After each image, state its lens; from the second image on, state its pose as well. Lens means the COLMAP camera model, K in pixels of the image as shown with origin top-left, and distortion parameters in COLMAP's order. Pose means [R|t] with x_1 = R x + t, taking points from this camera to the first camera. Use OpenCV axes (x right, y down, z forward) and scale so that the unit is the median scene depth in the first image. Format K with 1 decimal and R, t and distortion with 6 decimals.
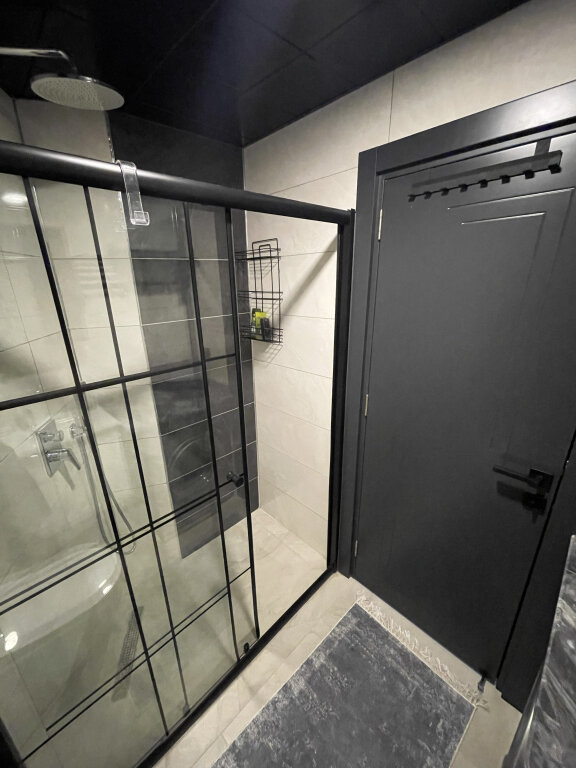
lens RADIAL K [[309.0, 0, 286.9], [0, 309.0, 382.1], [0, 0, 1]] dist [0.000807, -0.001401]
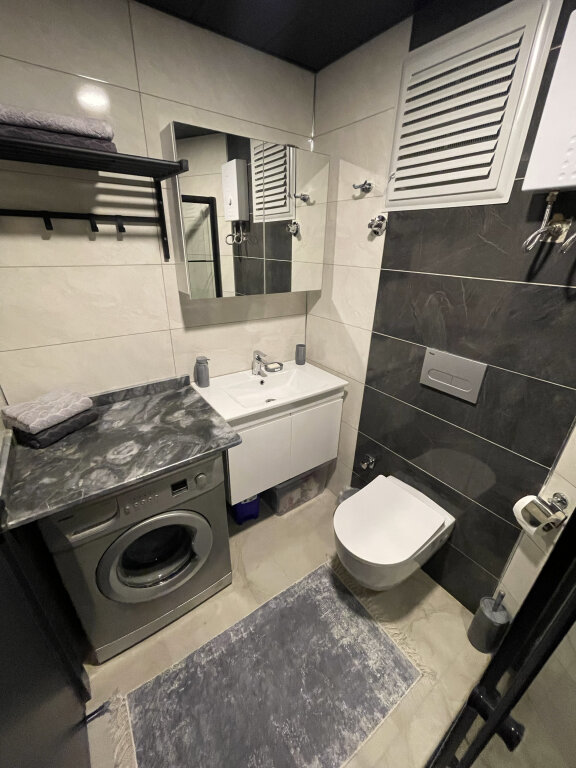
lens RADIAL K [[309.0, 0, 288.8], [0, 309.0, 384.6], [0, 0, 1]] dist [0.000807, -0.001401]
pose [[-0.988990, -0.062001, 0.134370, 0.054151], [0.046353, 0.732521, 0.679165, -0.253616], [-0.140537, 0.677916, -0.721581, 0.968499]]
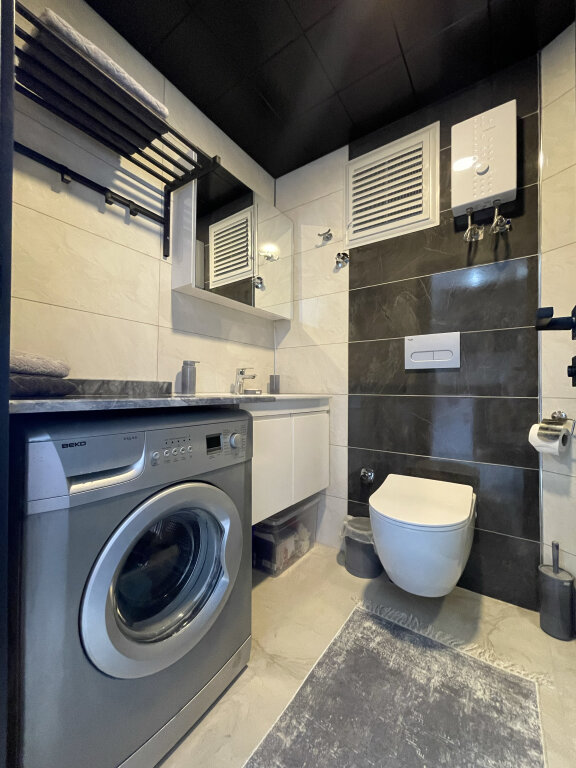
lens RADIAL K [[309.0, 0, 288.0], [0, 309.0, 385.4], [0, 0, 1]] dist [0.000807, -0.001401]
pose [[-0.980902, 0.011550, -0.194160, 0.438301], [-0.048058, 0.952893, 0.299476, 0.221326], [0.188472, 0.303087, -0.934139, 1.188743]]
